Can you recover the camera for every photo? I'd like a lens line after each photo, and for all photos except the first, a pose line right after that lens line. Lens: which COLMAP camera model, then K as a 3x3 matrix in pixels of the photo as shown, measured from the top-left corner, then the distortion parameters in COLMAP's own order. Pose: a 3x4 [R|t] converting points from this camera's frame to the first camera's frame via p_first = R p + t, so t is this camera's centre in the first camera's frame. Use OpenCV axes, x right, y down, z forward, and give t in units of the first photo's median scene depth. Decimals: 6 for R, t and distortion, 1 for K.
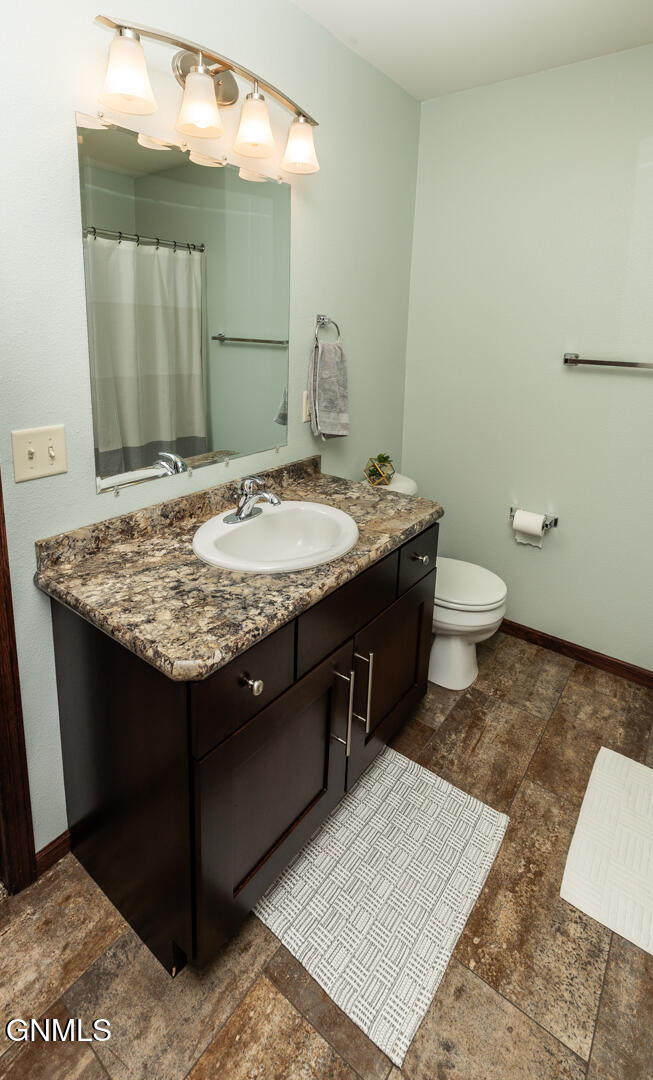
lens RADIAL K [[525.0, 0, 326.4], [0, 525.0, 520.2], [0, 0, 1]] dist [-0.000545, -0.000196]
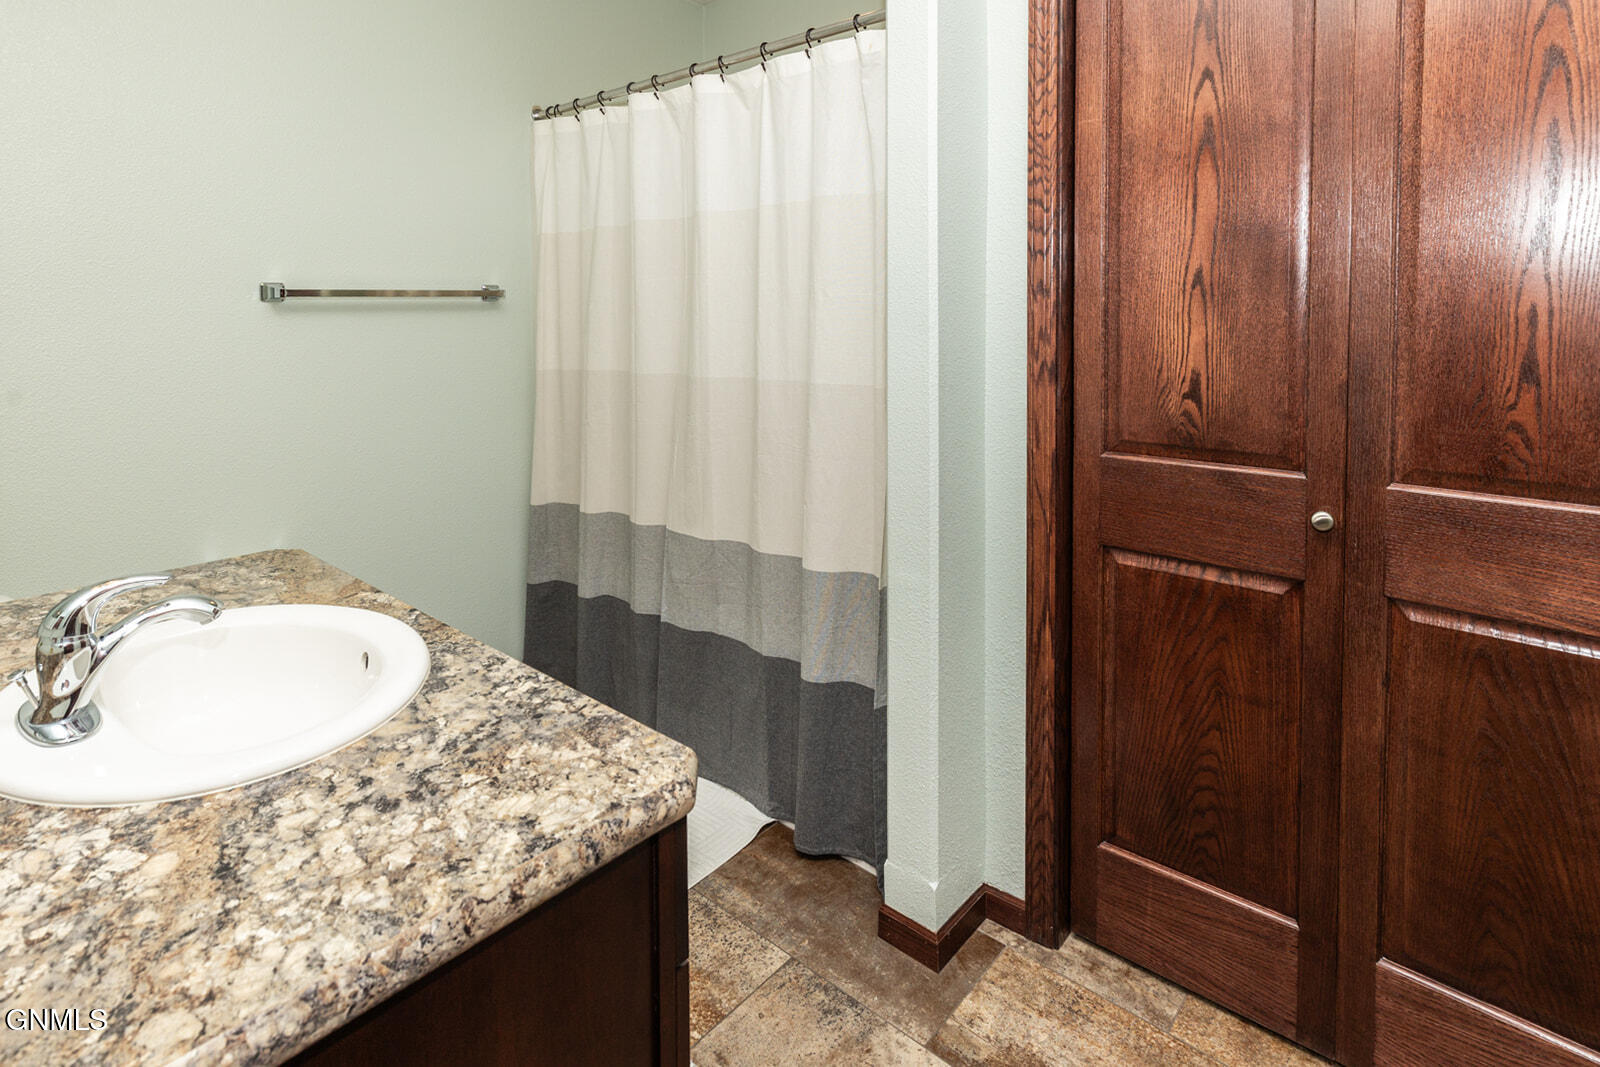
lens RADIAL K [[799.2, 0, 800.0], [0, 799.2, 533.5], [0, 0, 1]] dist [0.000022, 0.000073]
pose [[0.028619, -0.297782, 0.954205, -0.814908], [0.365913, 0.891459, 0.267225, -0.106079], [-0.930209, 0.341508, 0.134475, 0.565469]]
